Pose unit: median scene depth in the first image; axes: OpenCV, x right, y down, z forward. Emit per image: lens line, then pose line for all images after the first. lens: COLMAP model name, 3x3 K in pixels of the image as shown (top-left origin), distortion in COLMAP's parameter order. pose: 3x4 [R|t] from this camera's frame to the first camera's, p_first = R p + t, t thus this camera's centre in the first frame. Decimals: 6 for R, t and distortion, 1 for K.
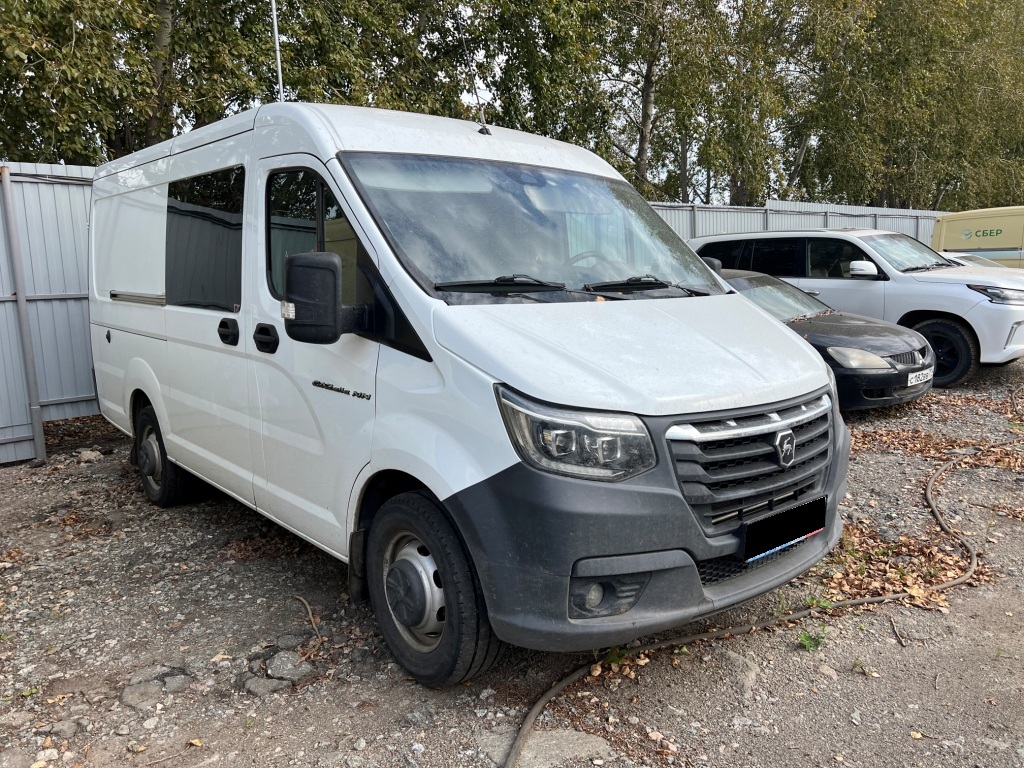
lens RADIAL K [[764.0, 0, 508.9], [0, 764.0, 380.5], [0, 0, 1]] dist [0.054249, -0.019255]
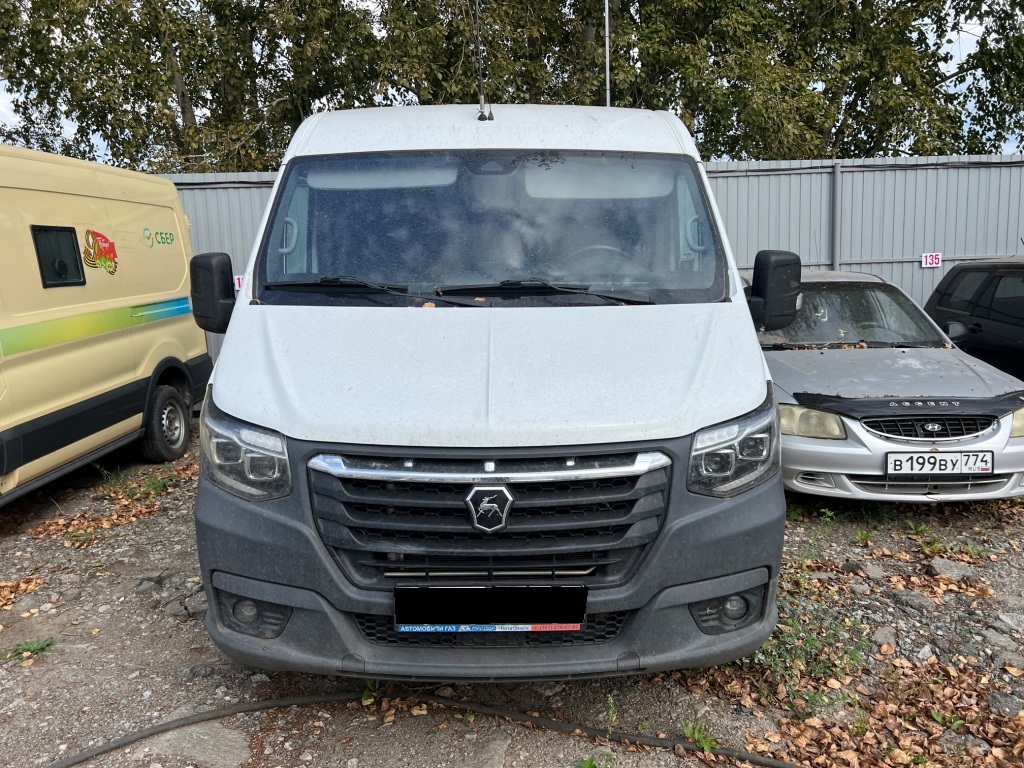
lens RADIAL K [[764.0, 0, 510.4], [0, 764.0, 385.7], [0, 0, 1]] dist [0.054249, -0.019255]
pose [[0.751372, 0.106818, -0.651176, 0.882063], [-0.080756, 0.994279, 0.069918, -0.093350], [0.654919, 0.000052, 0.755699, 0.429908]]
